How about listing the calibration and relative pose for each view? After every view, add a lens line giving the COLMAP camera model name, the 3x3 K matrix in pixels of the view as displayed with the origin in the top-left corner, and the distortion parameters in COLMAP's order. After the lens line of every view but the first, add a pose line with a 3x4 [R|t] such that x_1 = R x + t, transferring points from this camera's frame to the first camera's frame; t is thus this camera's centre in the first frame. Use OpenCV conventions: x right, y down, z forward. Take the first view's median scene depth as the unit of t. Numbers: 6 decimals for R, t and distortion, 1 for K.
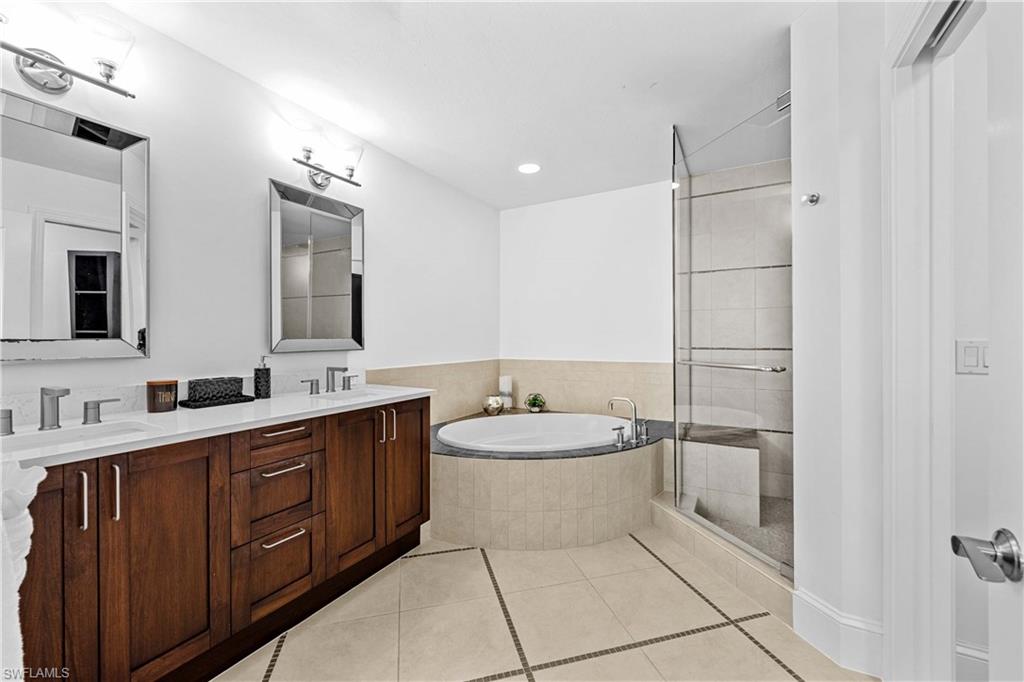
lens RADIAL K [[408.7, 0, 517.5], [0, 408.7, 336.1], [0, 0, 1]] dist [-0.001107, -0.000178]
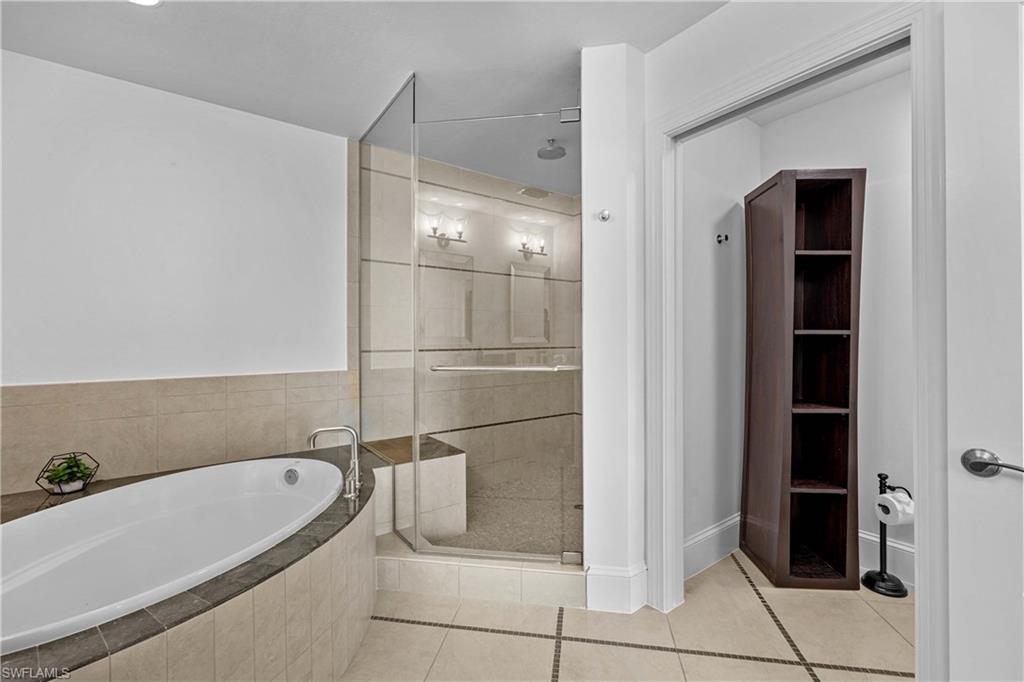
lens RADIAL K [[429.2, 0, 511.3], [0, 429.2, 334.9], [0, 0, 1]] dist [-0.000395, -0.000088]
pose [[0.430313, 0.005702, 0.902662, -0.287267], [-0.000712, 0.999982, -0.005977, 0.001015], [-0.902680, 0.001929, 0.430309, 0.450122]]
